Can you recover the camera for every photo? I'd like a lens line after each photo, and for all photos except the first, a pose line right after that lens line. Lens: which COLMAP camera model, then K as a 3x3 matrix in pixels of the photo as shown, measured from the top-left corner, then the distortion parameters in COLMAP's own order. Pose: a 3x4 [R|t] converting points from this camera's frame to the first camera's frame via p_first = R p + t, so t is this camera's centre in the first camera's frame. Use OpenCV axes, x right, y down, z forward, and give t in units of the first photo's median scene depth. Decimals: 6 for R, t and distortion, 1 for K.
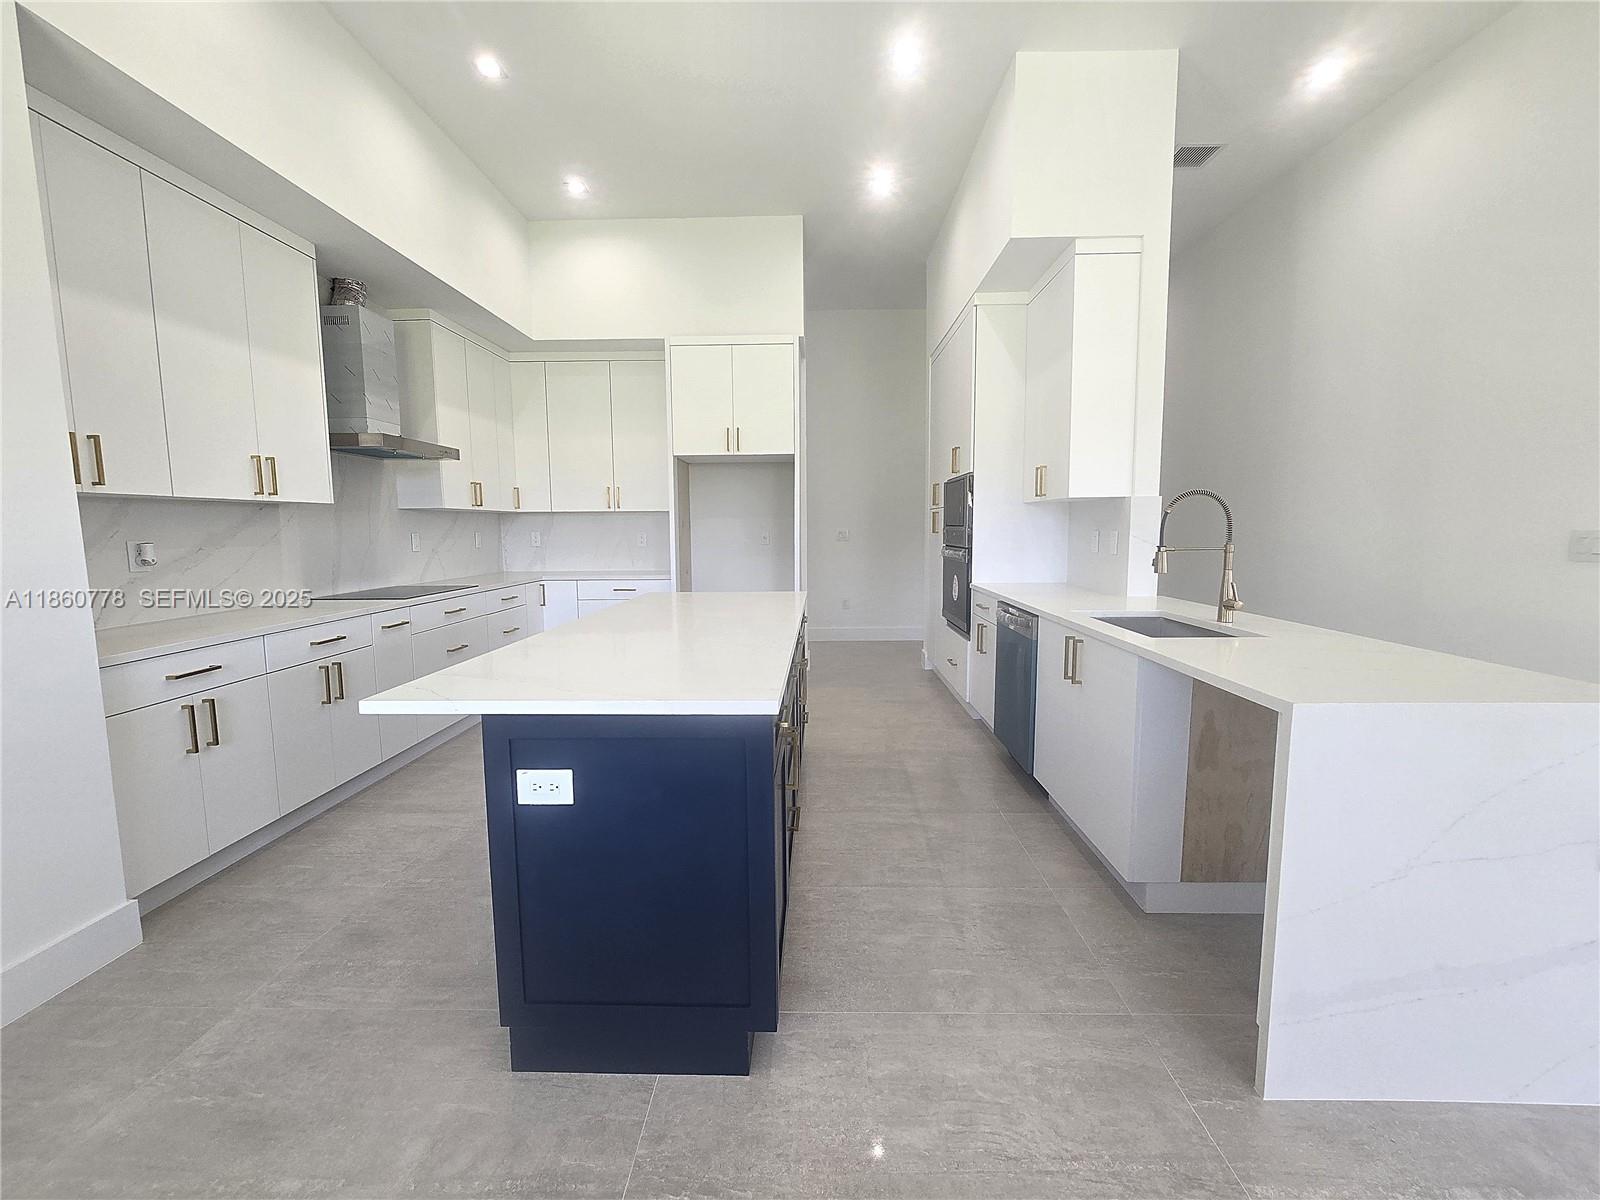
lens RADIAL K [[653.7, 0, 804.3], [0, 653.7, 592.2], [0, 0, 1]] dist [-0.002992, -0.000079]
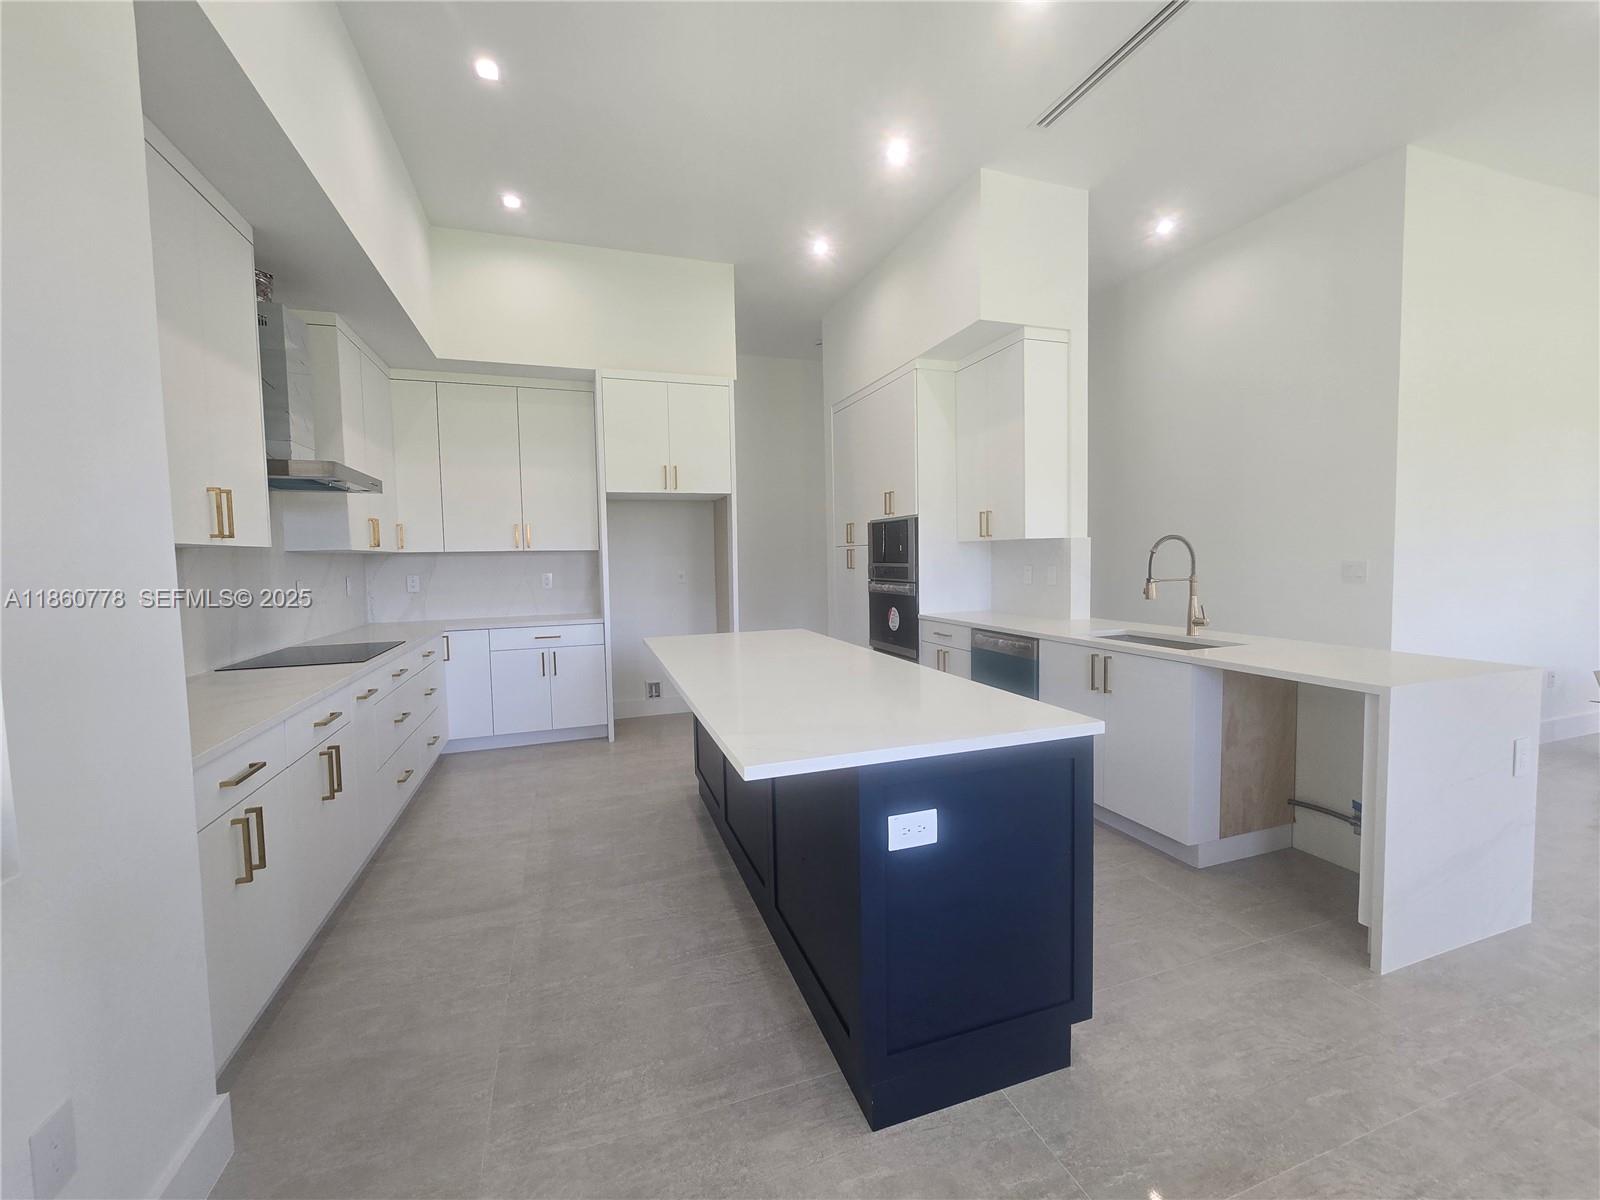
lens RADIAL K [[653.7, 0, 804.3], [0, 653.7, 592.2], [0, 0, 1]] dist [-0.002992, -0.000079]
pose [[0.935985, -0.030271, 0.350735, -0.414216], [0.047763, 0.998003, -0.041327, -0.018288], [-0.348784, 0.055434, 0.935562, 0.036137]]
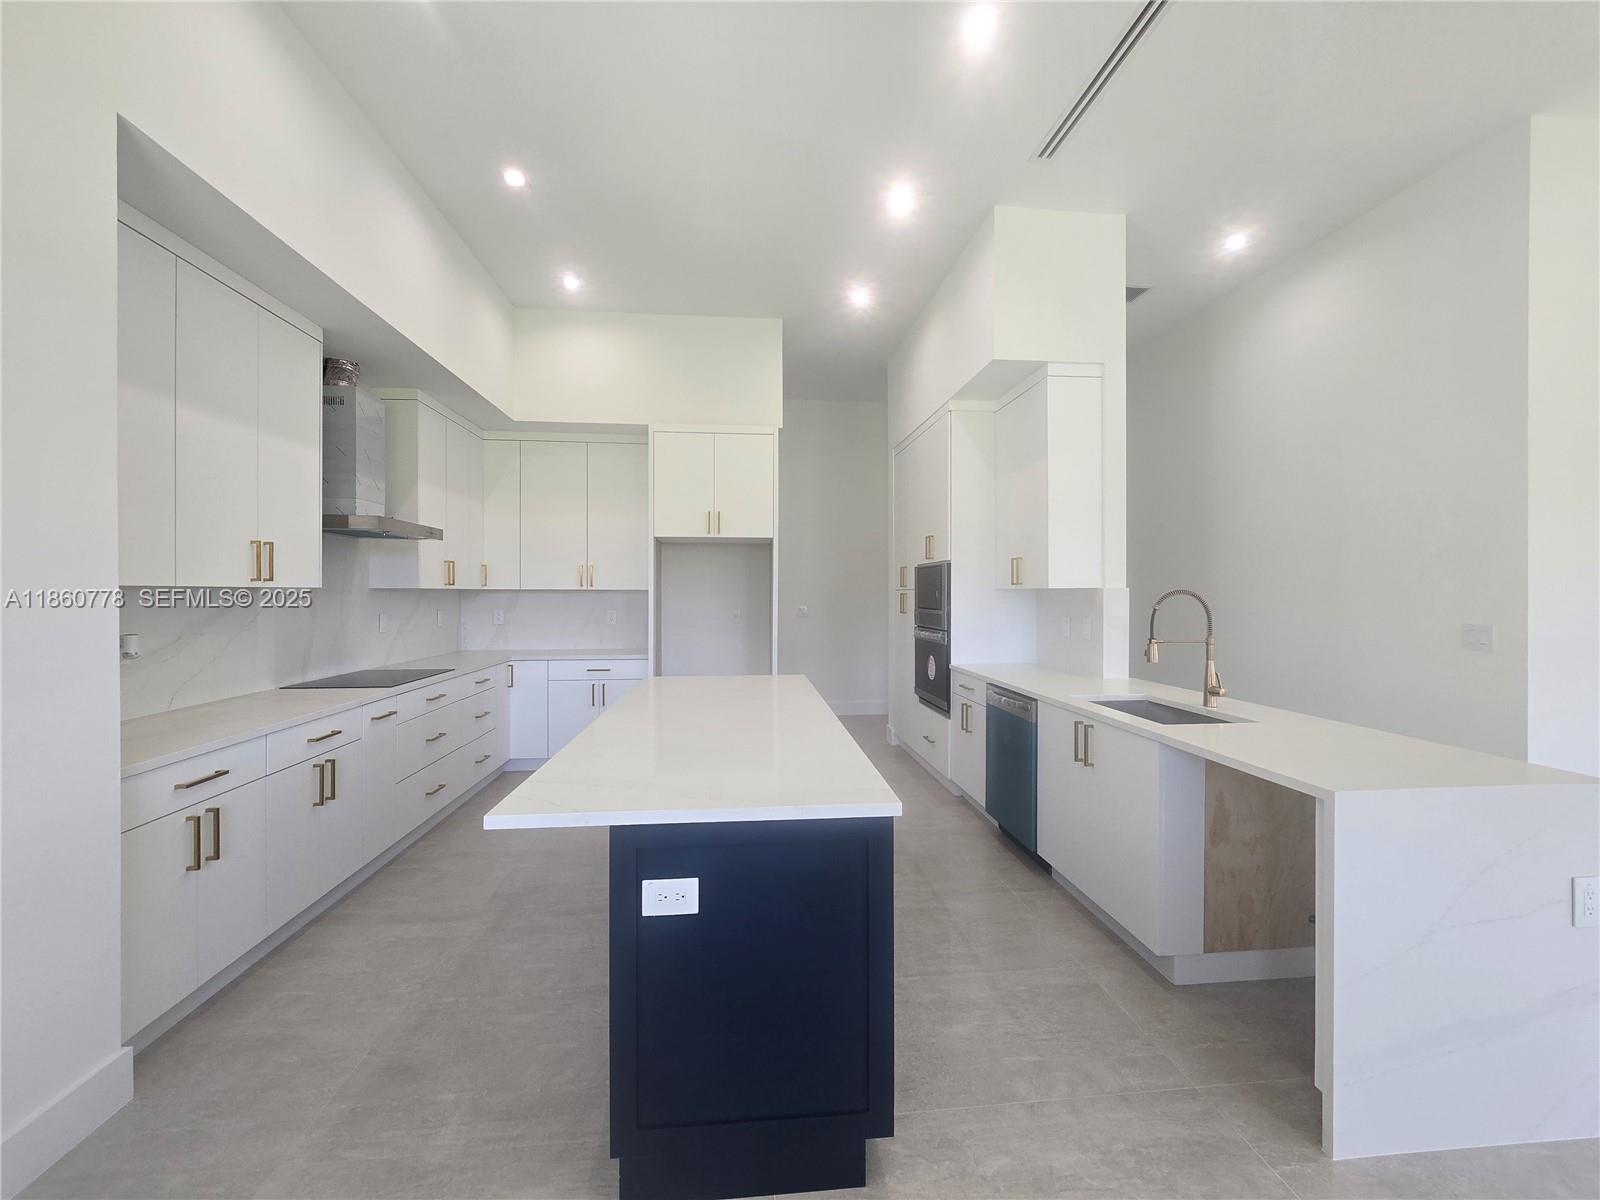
lens RADIAL K [[653.7, 0, 804.3], [0, 653.7, 592.2], [0, 0, 1]] dist [-0.002992, -0.000079]
pose [[0.992117, 0.008081, 0.125052, -0.147109], [0.004651, 0.994856, -0.101188, -0.030592], [-0.125226, 0.100972, 0.986977, -0.031491]]
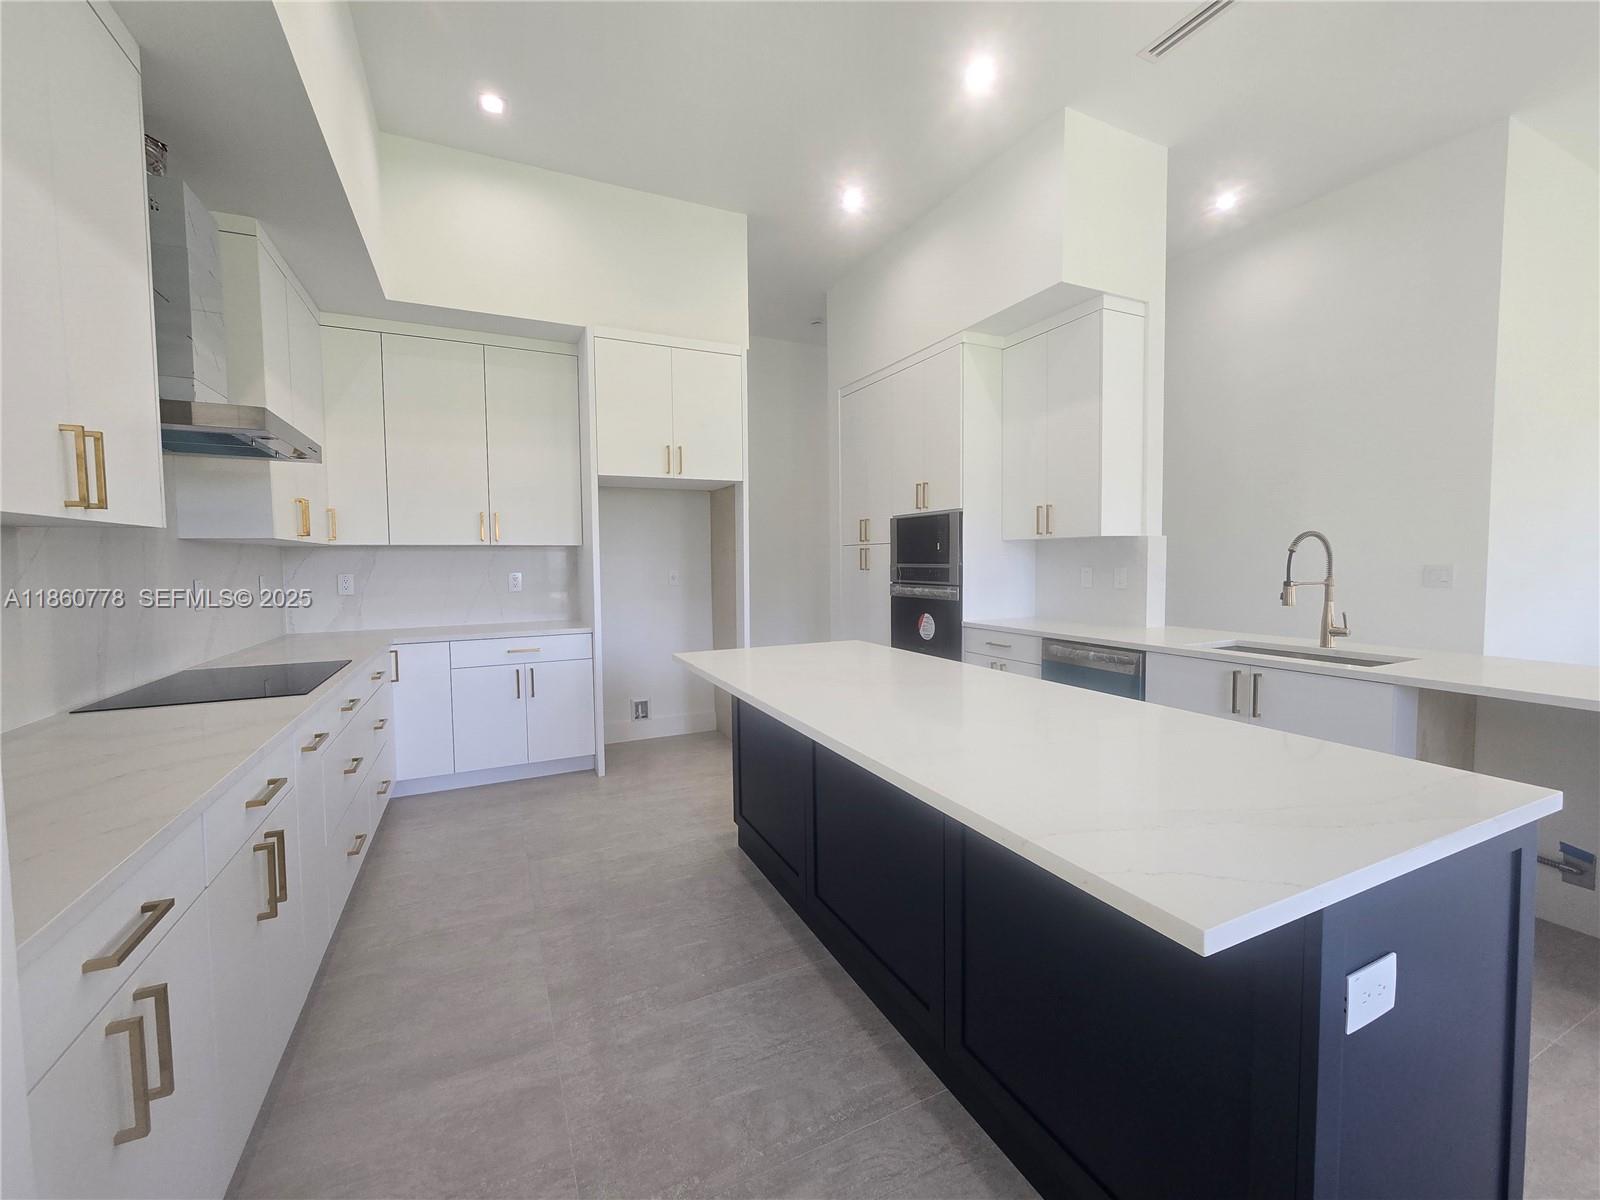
lens RADIAL K [[653.7, 0, 804.3], [0, 653.7, 592.2], [0, 0, 1]] dist [-0.002992, -0.000079]
pose [[0.891038, -0.025724, 0.453199, -0.523474], [0.049805, 0.997906, -0.041279, -0.037285], [-0.451188, 0.059352, 0.890453, 0.306455]]
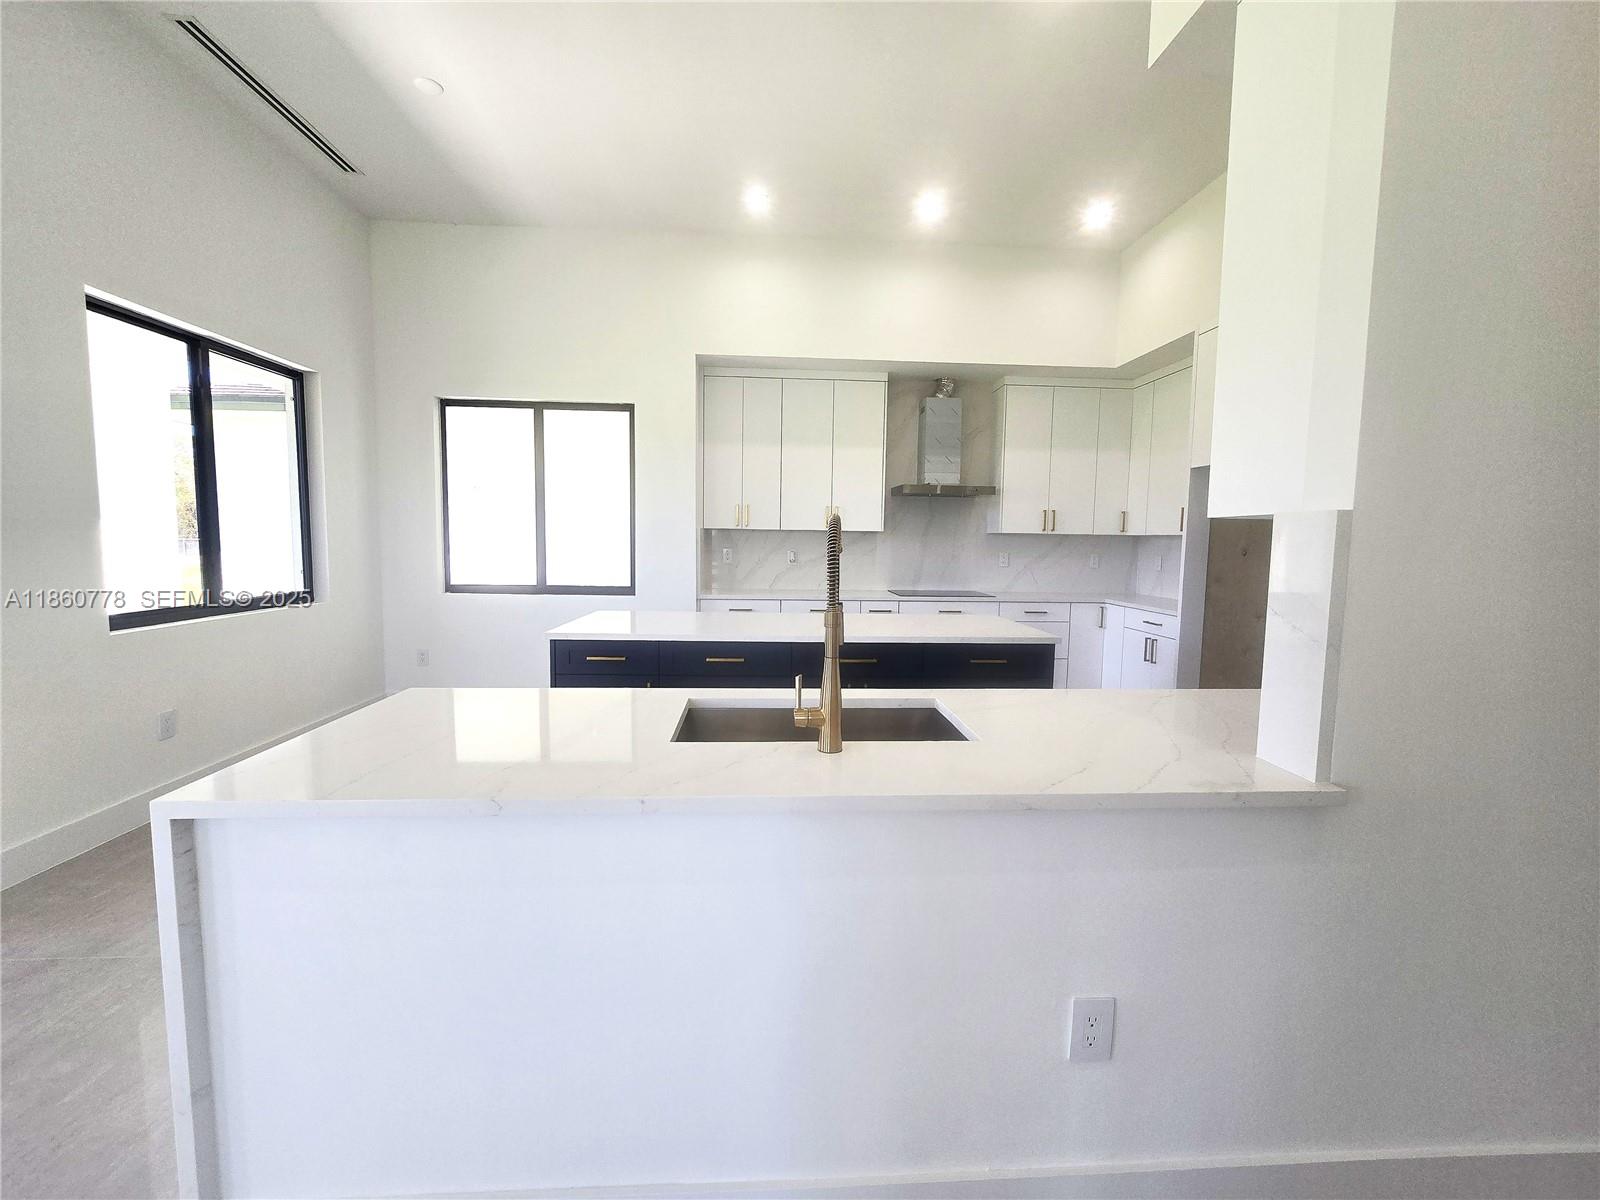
lens RADIAL K [[653.7, 0, 804.3], [0, 653.7, 592.2], [0, 0, 1]] dist [-0.002992, -0.000079]
pose [[0.086304, 0.084381, -0.992689, 0.902706], [-0.116851, 0.990387, 0.074027, -0.088270], [0.989392, 0.109608, 0.095334, 0.707101]]
